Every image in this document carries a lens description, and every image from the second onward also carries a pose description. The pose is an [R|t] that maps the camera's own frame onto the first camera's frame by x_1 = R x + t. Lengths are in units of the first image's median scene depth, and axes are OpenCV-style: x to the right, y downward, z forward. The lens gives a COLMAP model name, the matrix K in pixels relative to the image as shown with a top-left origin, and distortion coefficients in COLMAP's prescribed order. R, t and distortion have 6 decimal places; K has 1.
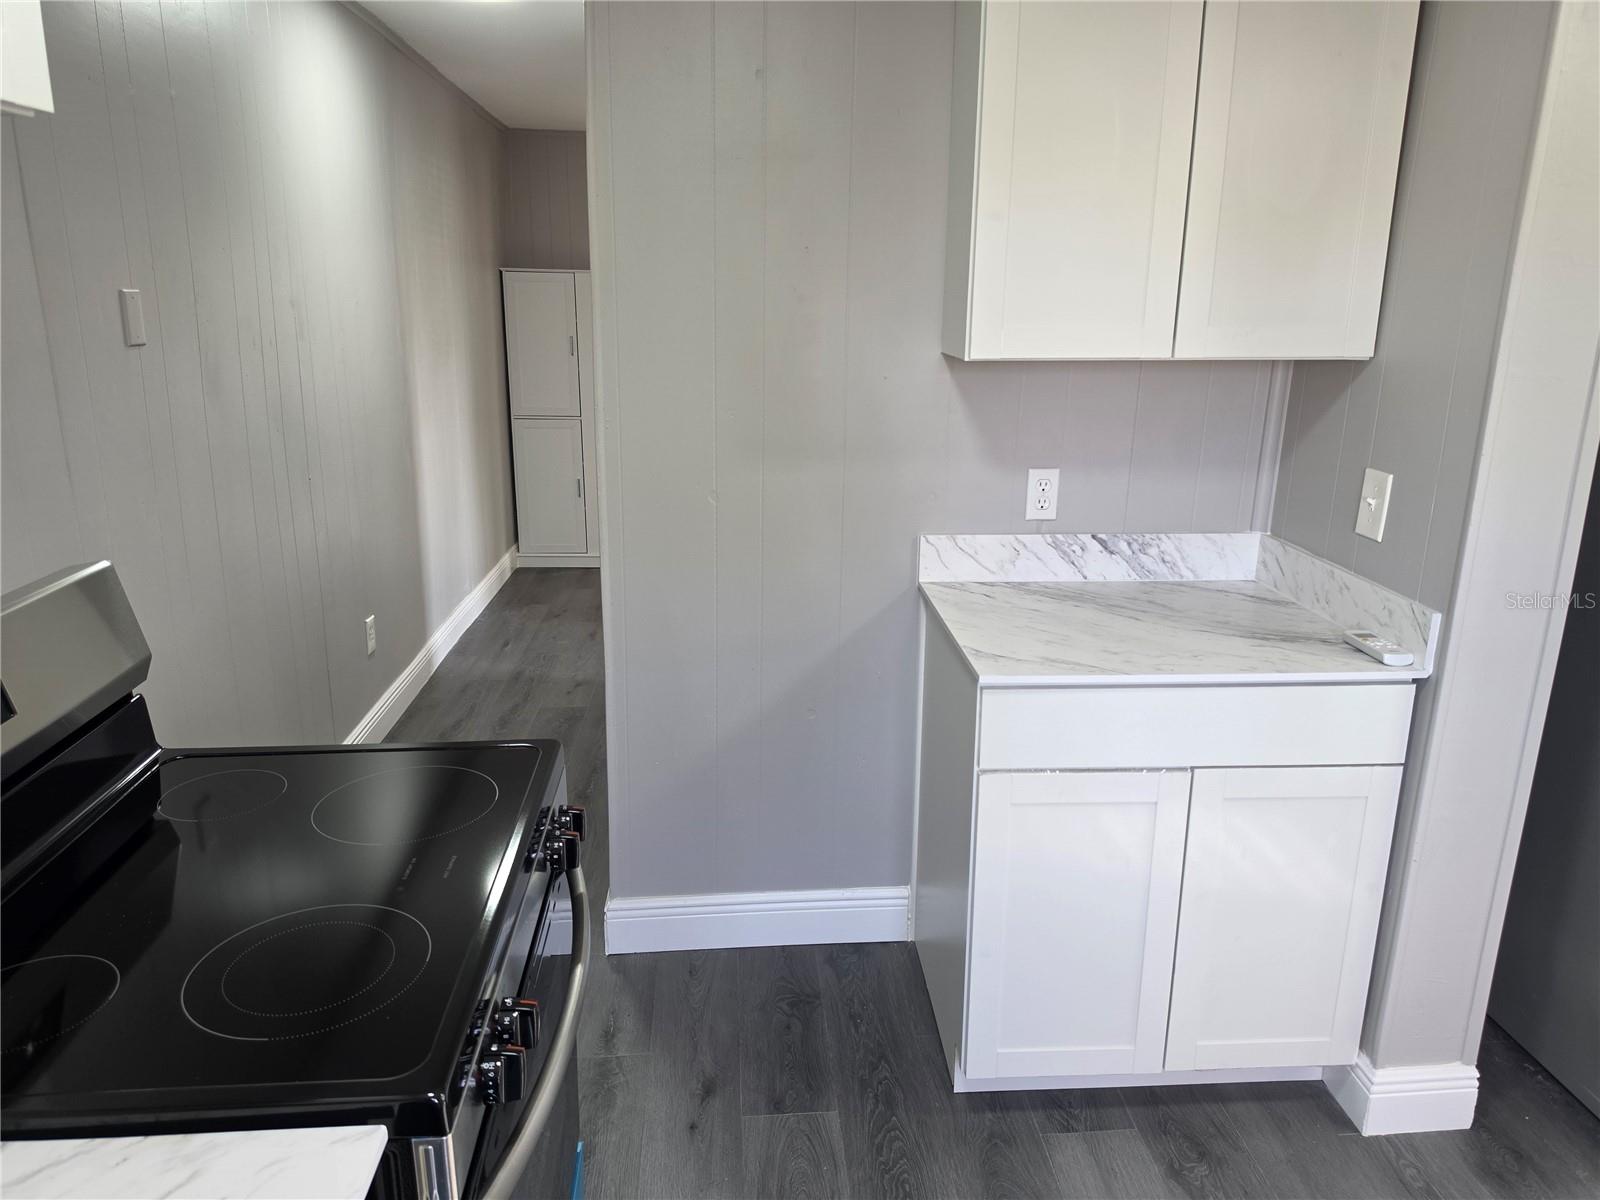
lens RADIAL K [[1100.3, 0, 812.5], [0, 1100.3, 599.4], [0, 0, 1]] dist [0.123671, -0.206876]
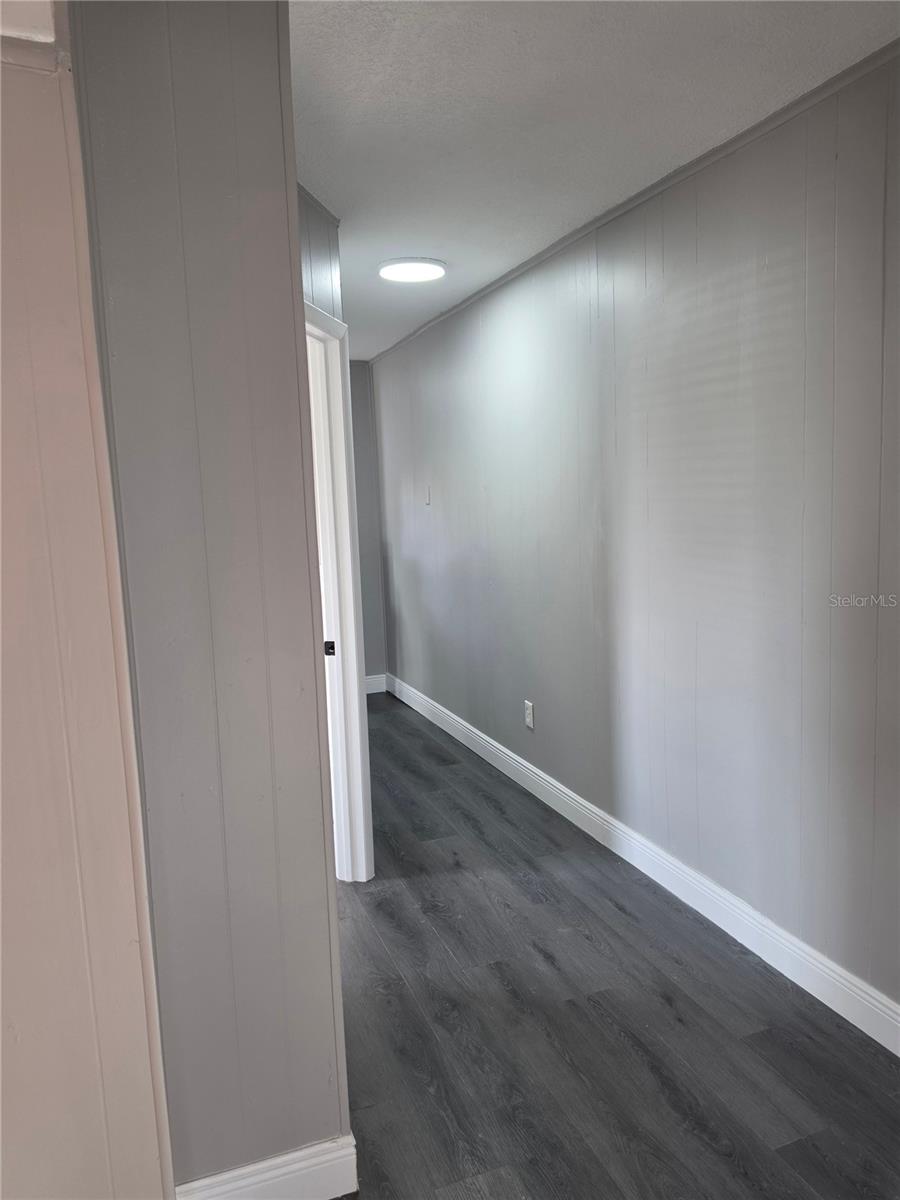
lens RADIAL K [[847.1, 0, 449.4], [0, 847.1, 598.5], [0, 0, 1]] dist [0.103254, -0.153277]
pose [[-0.960521, 0.064506, -0.270626, -0.015547], [-0.040245, 0.930301, 0.364583, -0.422301], [0.275281, 0.361081, -0.890978, 1.609231]]
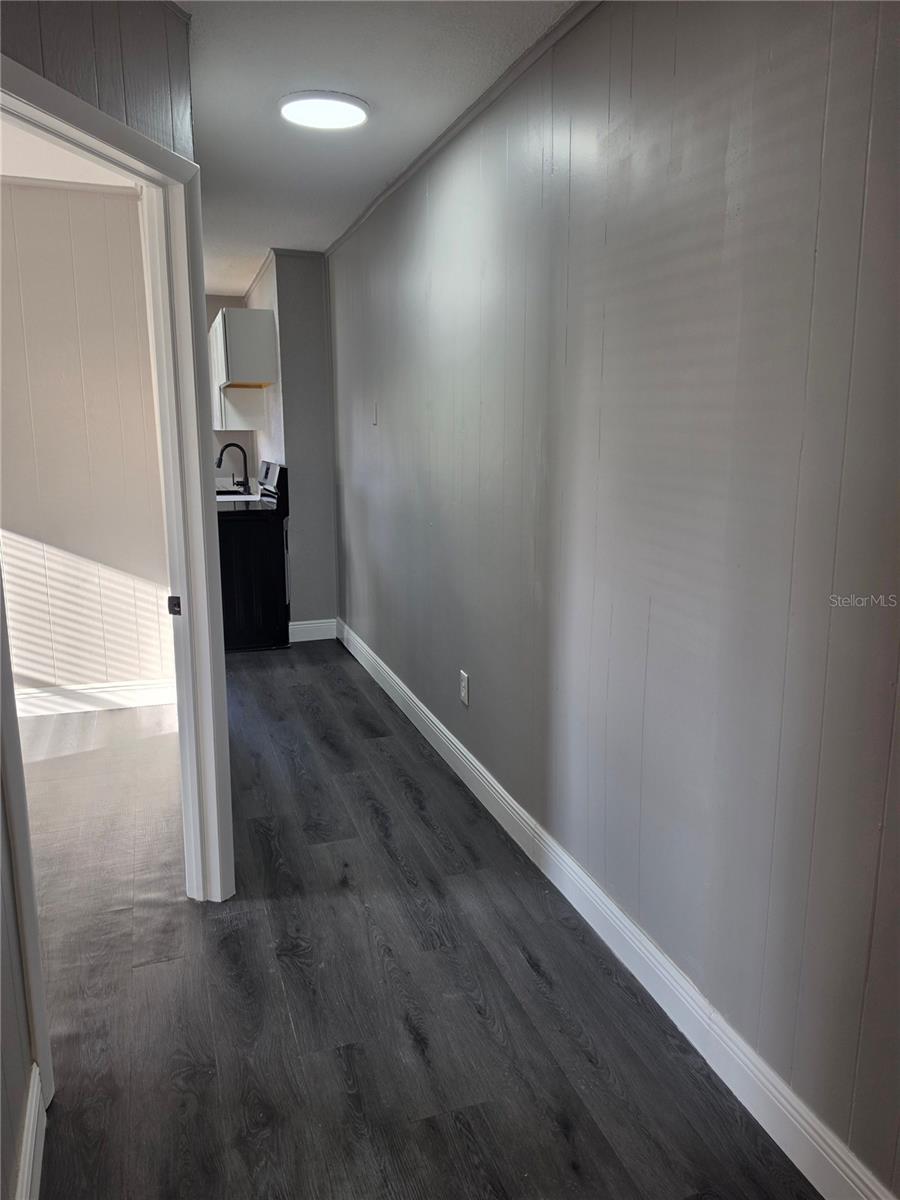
lens RADIAL K [[848.4, 0, 452.4], [0, 848.4, 580.9], [0, 0, 1]] dist [0.098380, -0.150687]
pose [[-0.967902, 0.038938, -0.248292, -0.146275], [-0.072241, 0.903131, 0.423244, -0.376761], [0.240721, 0.427596, -0.871330, 1.471558]]
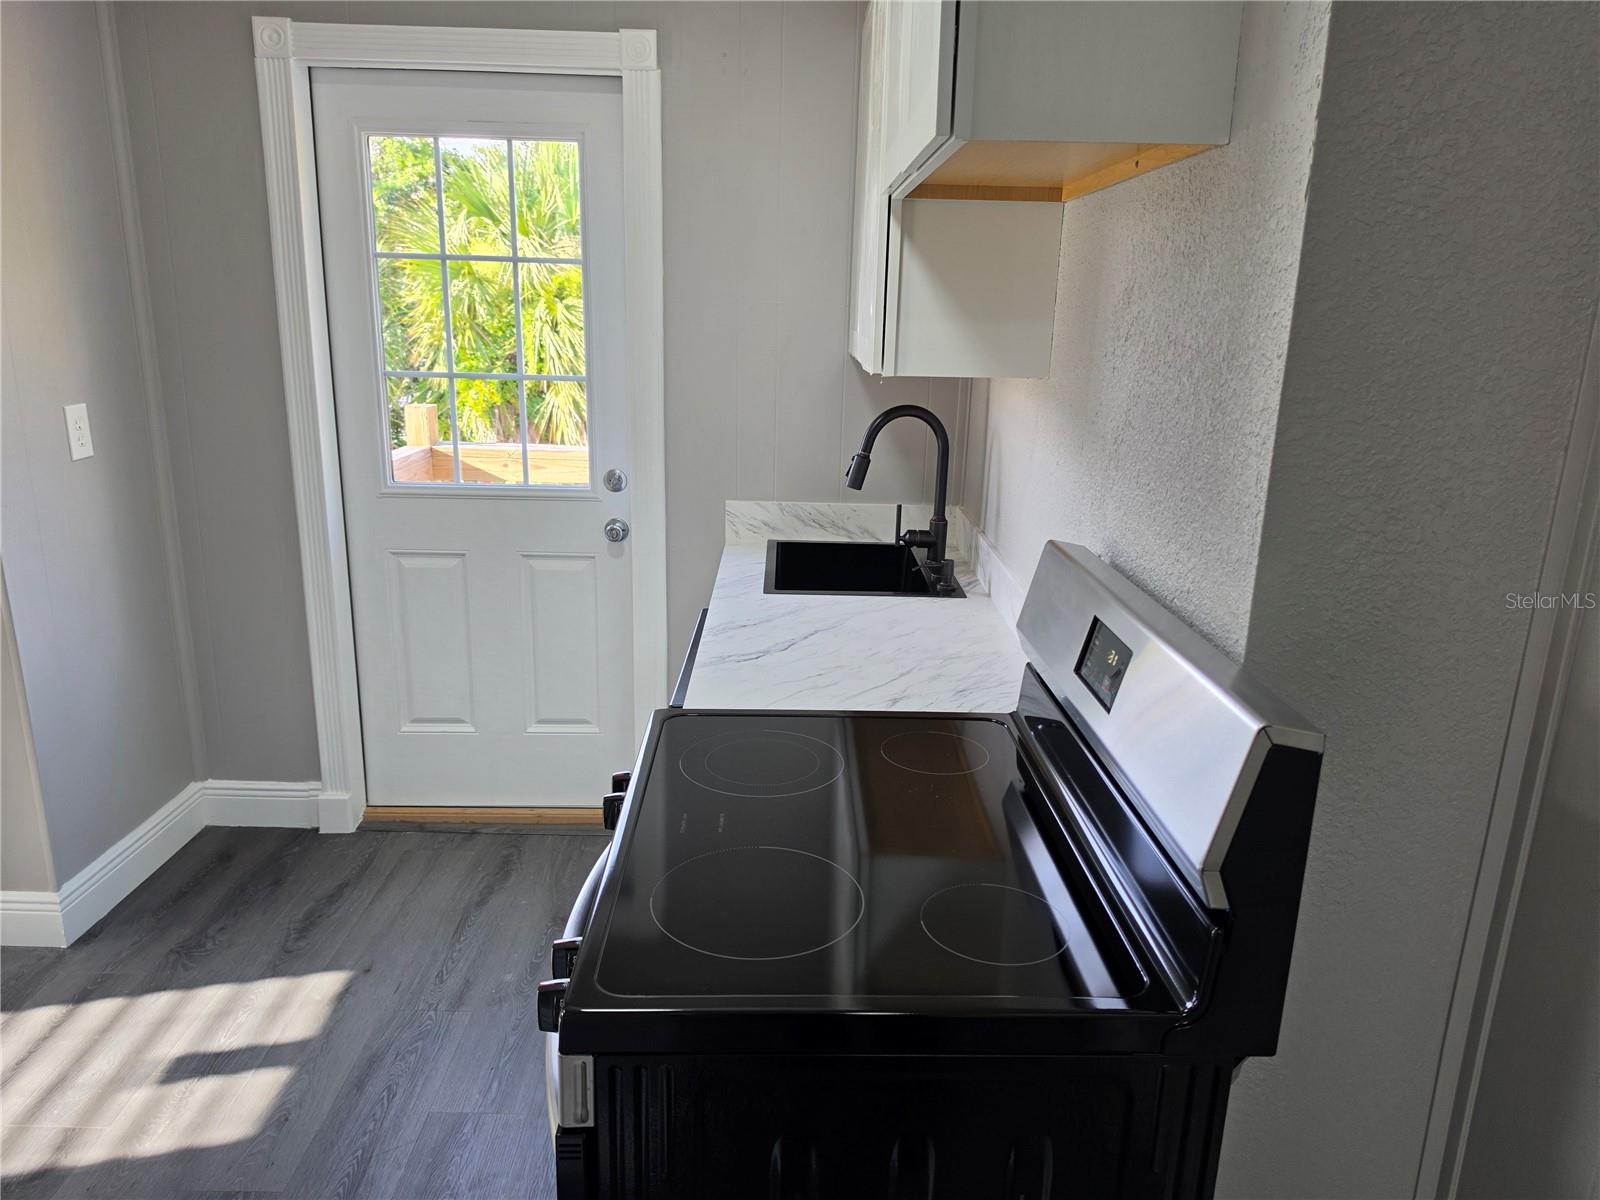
lens RADIAL K [[1135.5, 0, 808.5], [0, 1135.5, 580.4], [0, 0, 1]] dist [0.042027, -0.039145]
pose [[-0.997388, -0.052895, 0.049180, -0.136823], [-0.021615, 0.868315, 0.495543, -0.139376], [-0.068915, 0.493186, -0.867190, 0.515273]]
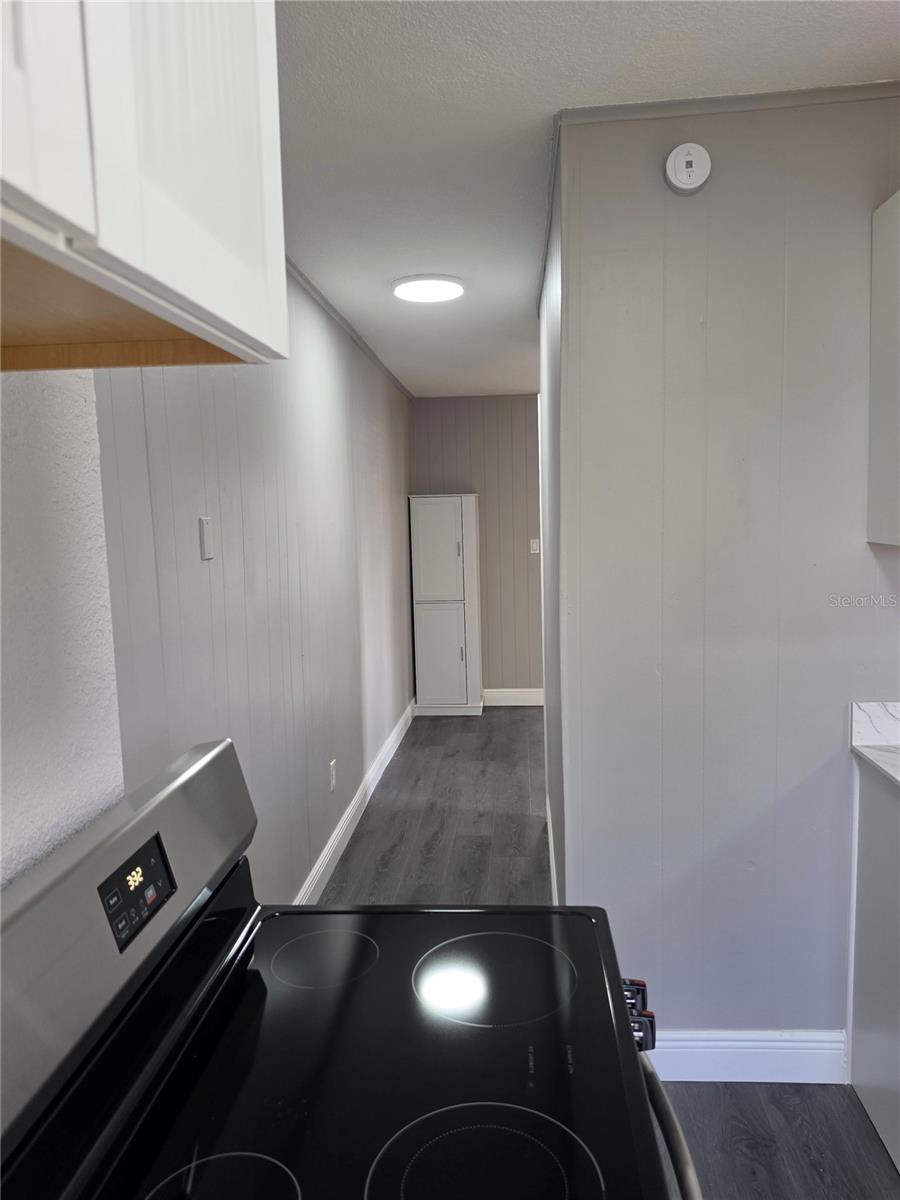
lens RADIAL K [[828.5, 0, 465.5], [0, 828.5, 586.5], [0, 0, 1]] dist [0.002352, -0.020470]
pose [[0.988286, -0.023737, -0.150755, -0.084445], [-0.002769, 0.984878, -0.173226, -0.014637], [0.152587, 0.171614, 0.973276, 0.054323]]
